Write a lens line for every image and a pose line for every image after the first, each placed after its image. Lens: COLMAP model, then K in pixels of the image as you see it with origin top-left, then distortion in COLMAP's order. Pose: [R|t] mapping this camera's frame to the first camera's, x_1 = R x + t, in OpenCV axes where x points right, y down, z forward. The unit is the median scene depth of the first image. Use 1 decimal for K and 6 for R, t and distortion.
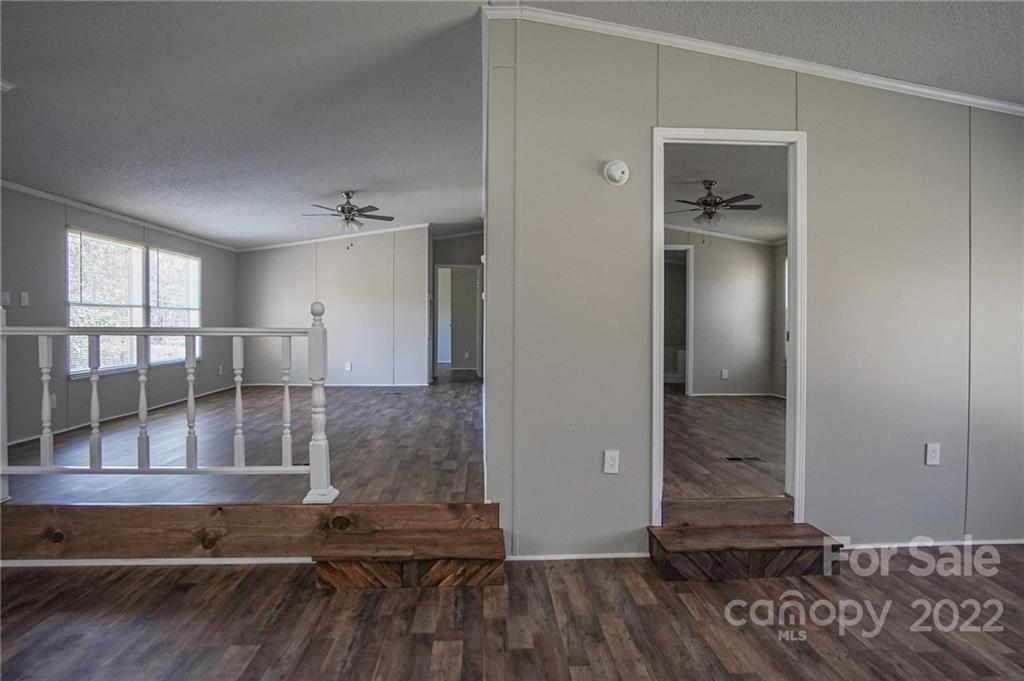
lens RADIAL K [[551.9, 0, 513.5], [0, 551.9, 323.4], [0, 0, 1]] dist [-0.021930, 0.001130]
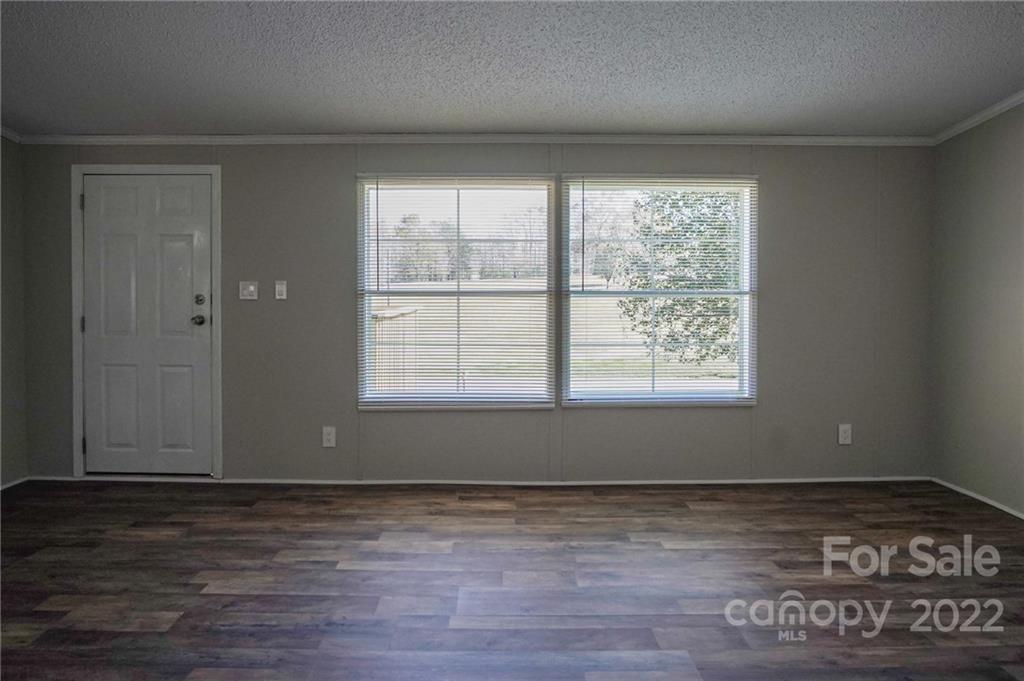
lens RADIAL K [[560.0, 0, 501.6], [0, 560.0, 296.7], [0, 0, 1]] dist [-0.028061, 0.007253]
pose [[-0.049765, 0.006866, -0.998737, -0.097661], [-0.002602, 0.999972, 0.007004, -0.024127], [0.998758, 0.002947, -0.049745, 0.780674]]
